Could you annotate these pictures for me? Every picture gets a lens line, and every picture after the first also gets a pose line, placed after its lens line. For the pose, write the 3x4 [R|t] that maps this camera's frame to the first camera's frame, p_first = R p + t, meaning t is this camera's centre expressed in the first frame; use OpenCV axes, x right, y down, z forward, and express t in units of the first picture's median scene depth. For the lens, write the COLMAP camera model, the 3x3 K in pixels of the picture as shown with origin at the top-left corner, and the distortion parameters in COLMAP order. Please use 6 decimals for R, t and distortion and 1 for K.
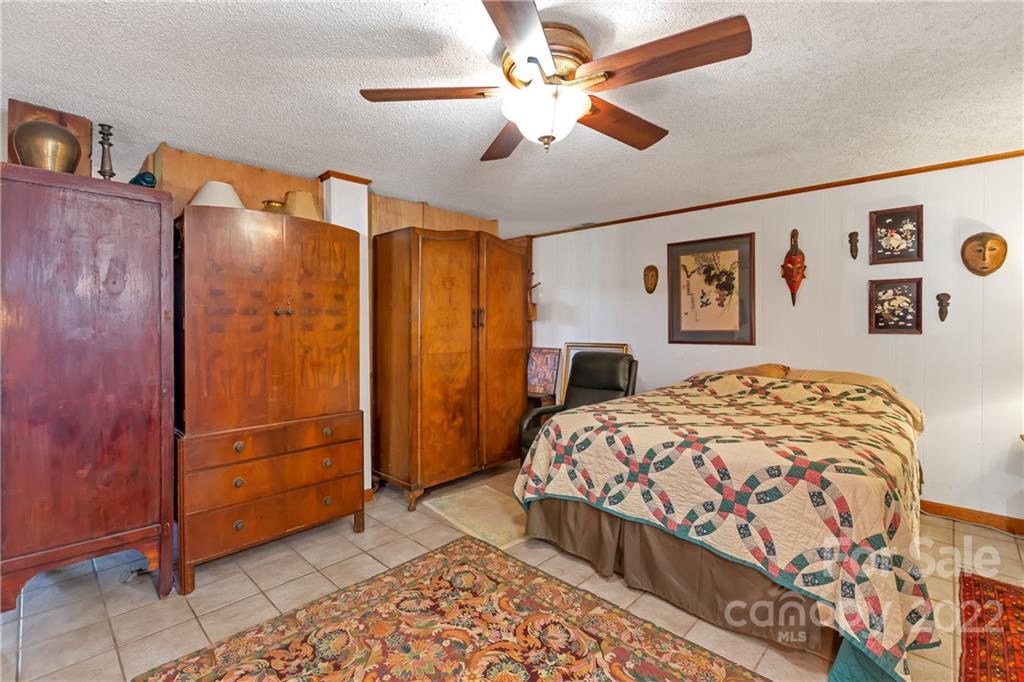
lens RADIAL K [[465.3, 0, 512.4], [0, 465.3, 330.6], [0, 0, 1]] dist [-0.001751, -0.000137]
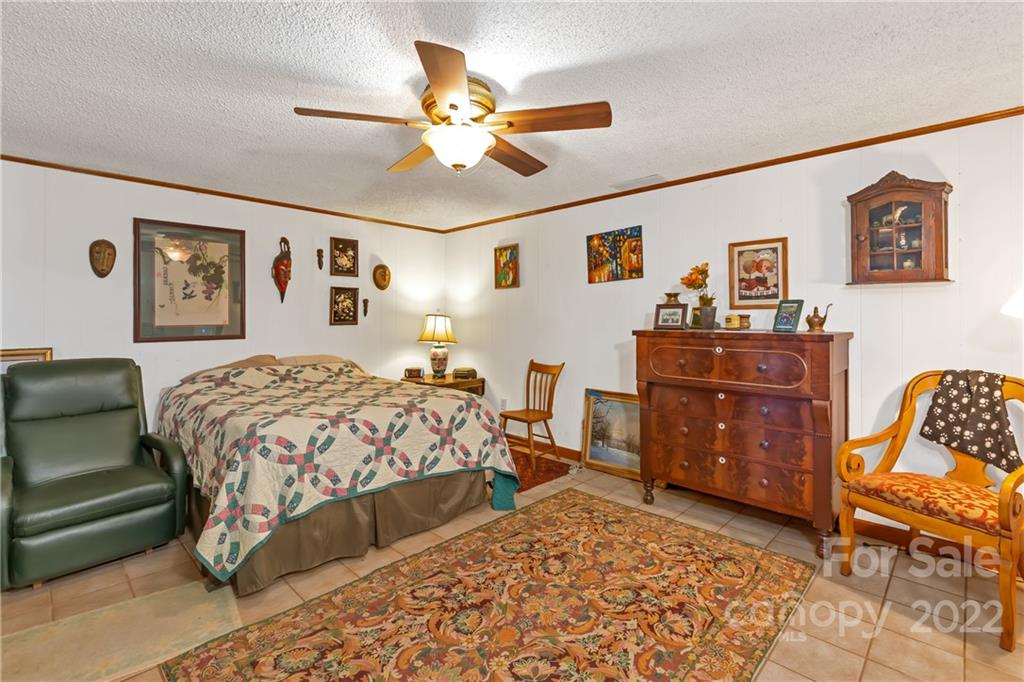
lens RADIAL K [[465.3, 0, 518.8], [0, 465.3, 318.4], [0, 0, 1]] dist [-0.001751, -0.000137]
pose [[-0.012882, -0.000703, 0.999917, -0.660418], [0.012884, 0.999917, 0.000869, -0.008621], [-0.999834, 0.012894, -0.012872, 0.495582]]
